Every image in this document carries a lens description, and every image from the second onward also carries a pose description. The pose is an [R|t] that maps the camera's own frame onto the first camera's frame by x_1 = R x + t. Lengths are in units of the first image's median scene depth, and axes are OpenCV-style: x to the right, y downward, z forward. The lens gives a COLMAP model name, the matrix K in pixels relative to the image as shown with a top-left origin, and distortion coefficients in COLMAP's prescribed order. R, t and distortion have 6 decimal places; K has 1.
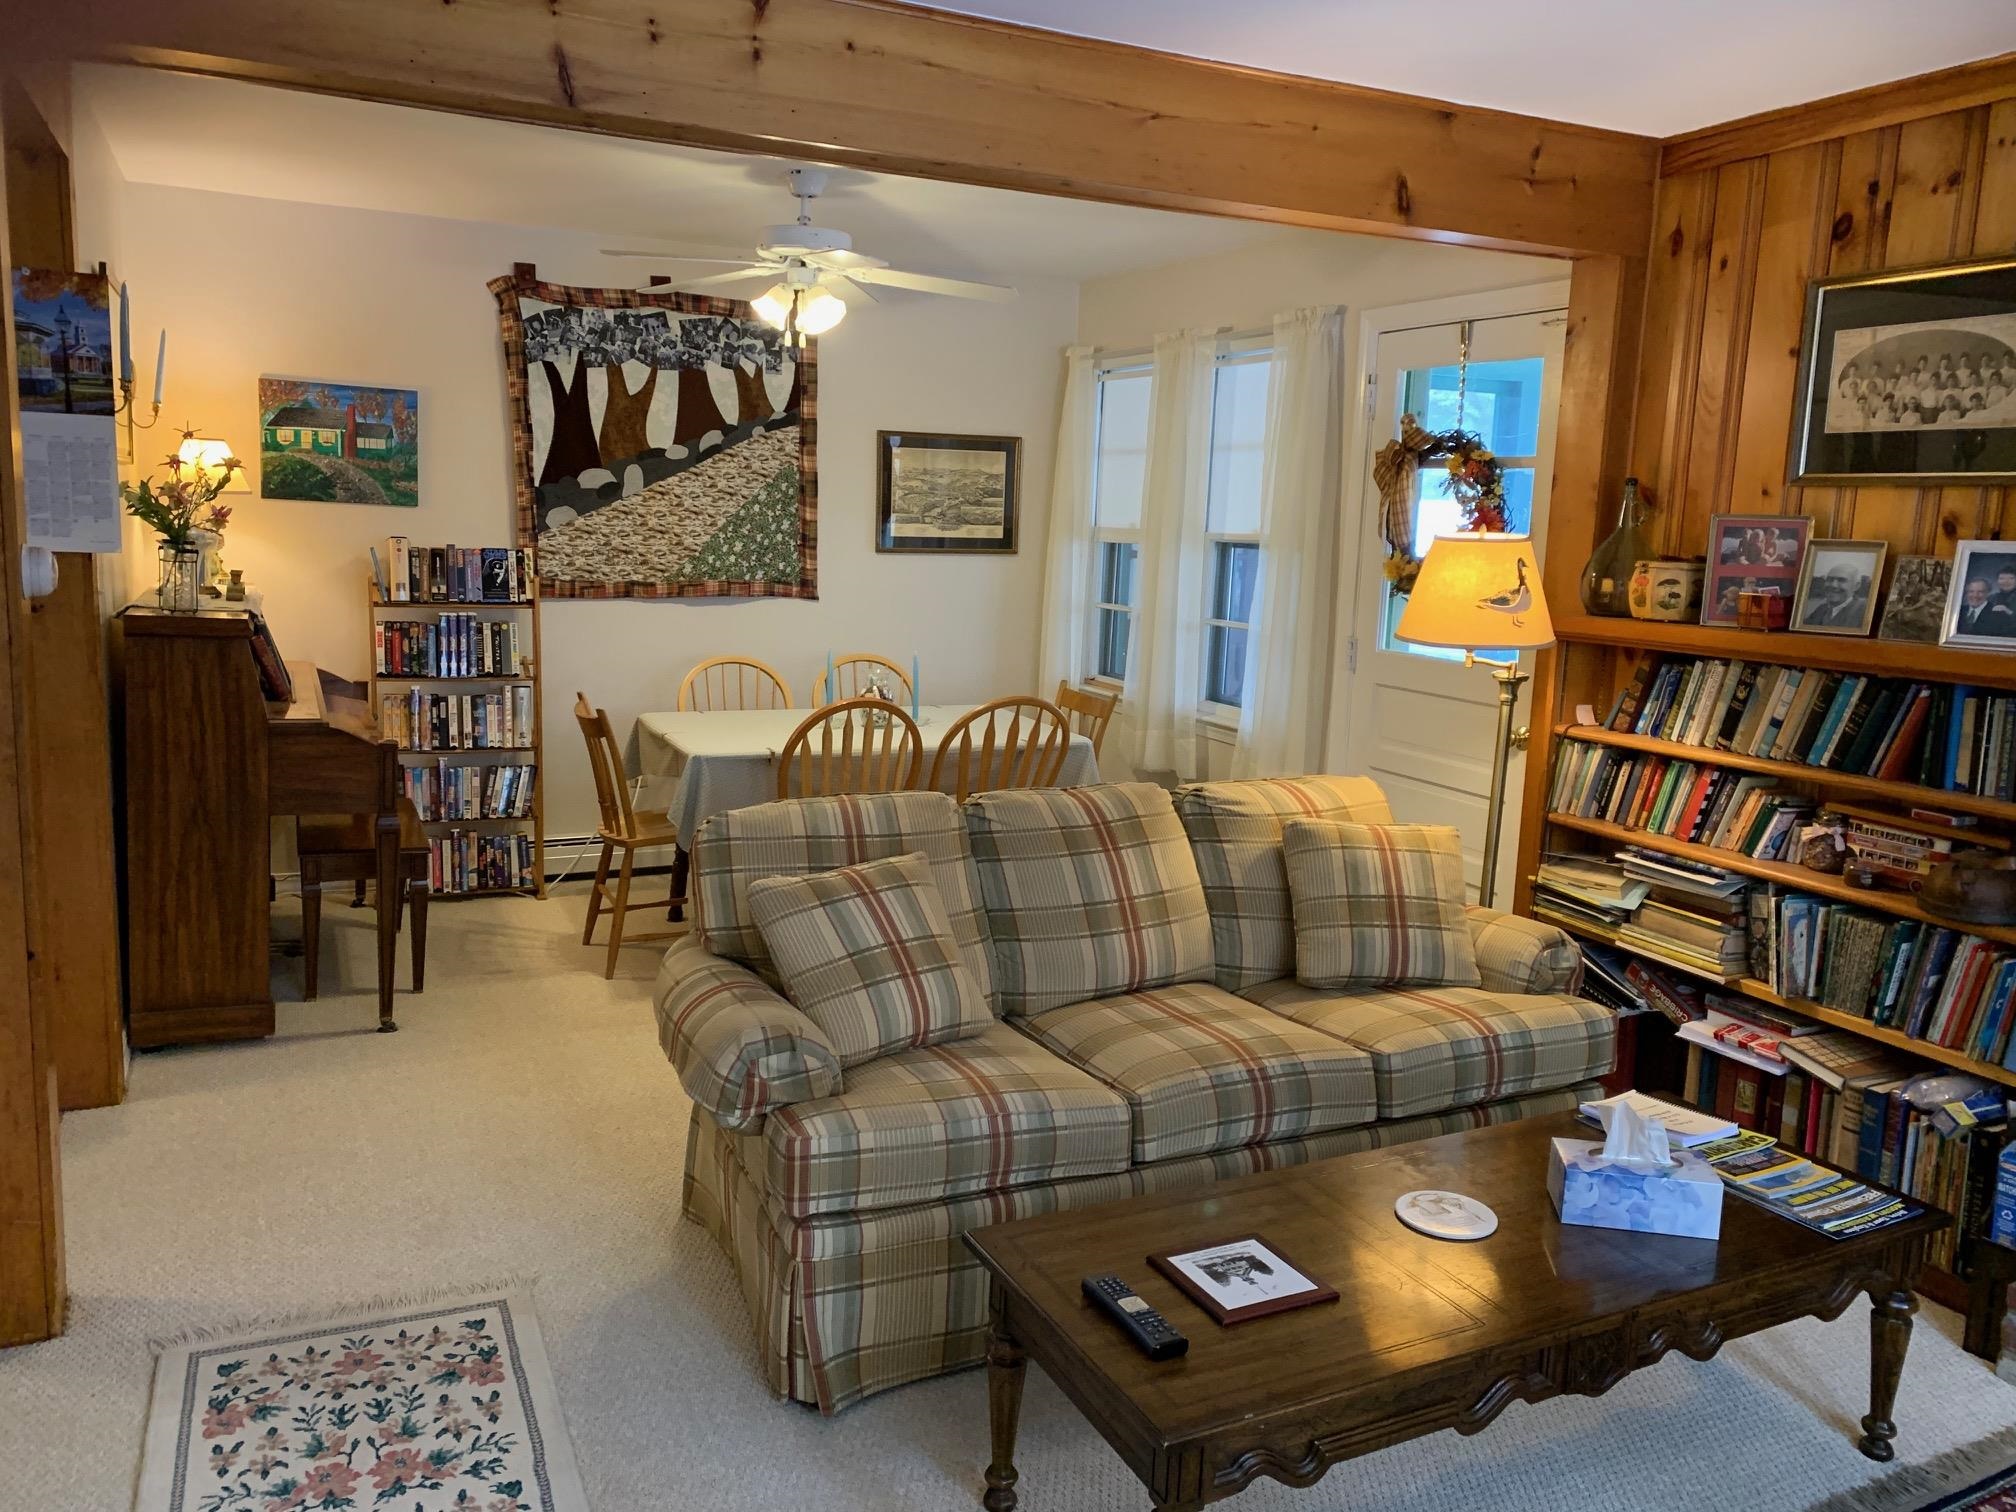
lens RADIAL K [[1528.8, 0, 1002.2], [0, 1528.8, 740.9], [0, 0, 1]] dist [0.051447, -0.048204]
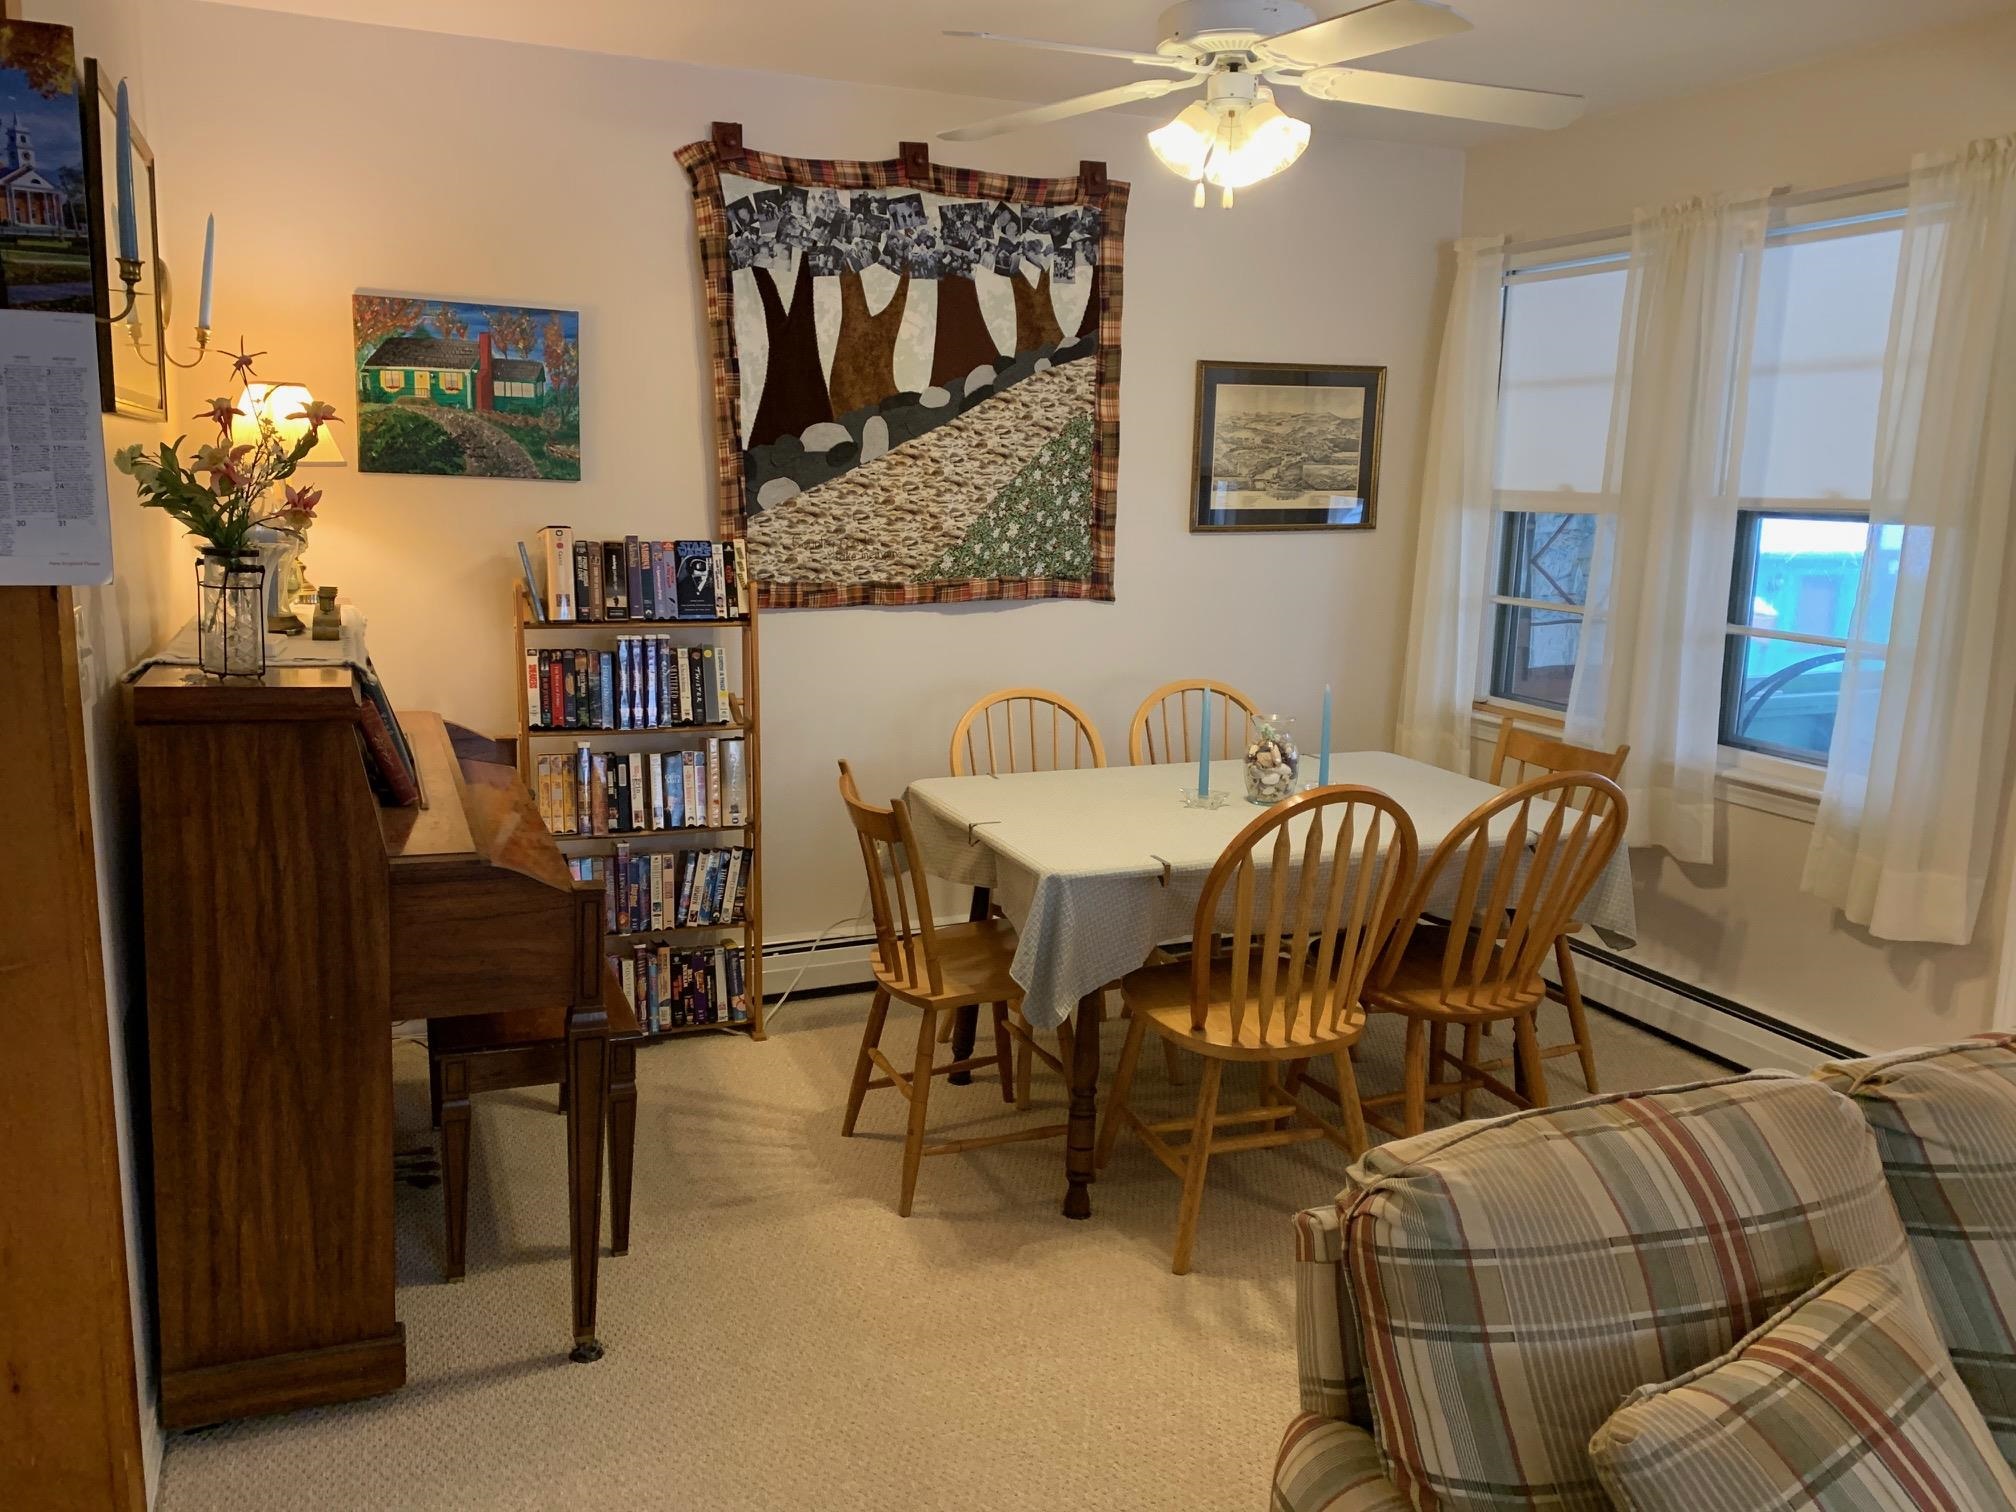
lens RADIAL K [[1528.8, 0, 1012.3], [0, 1528.8, 733.6], [0, 0, 1]] dist [0.051447, -0.048204]
pose [[0.999177, -0.008944, -0.039564, -0.162337], [0.009715, 0.999765, 0.019355, -0.050964], [0.039381, -0.019724, 0.999030, 0.321491]]
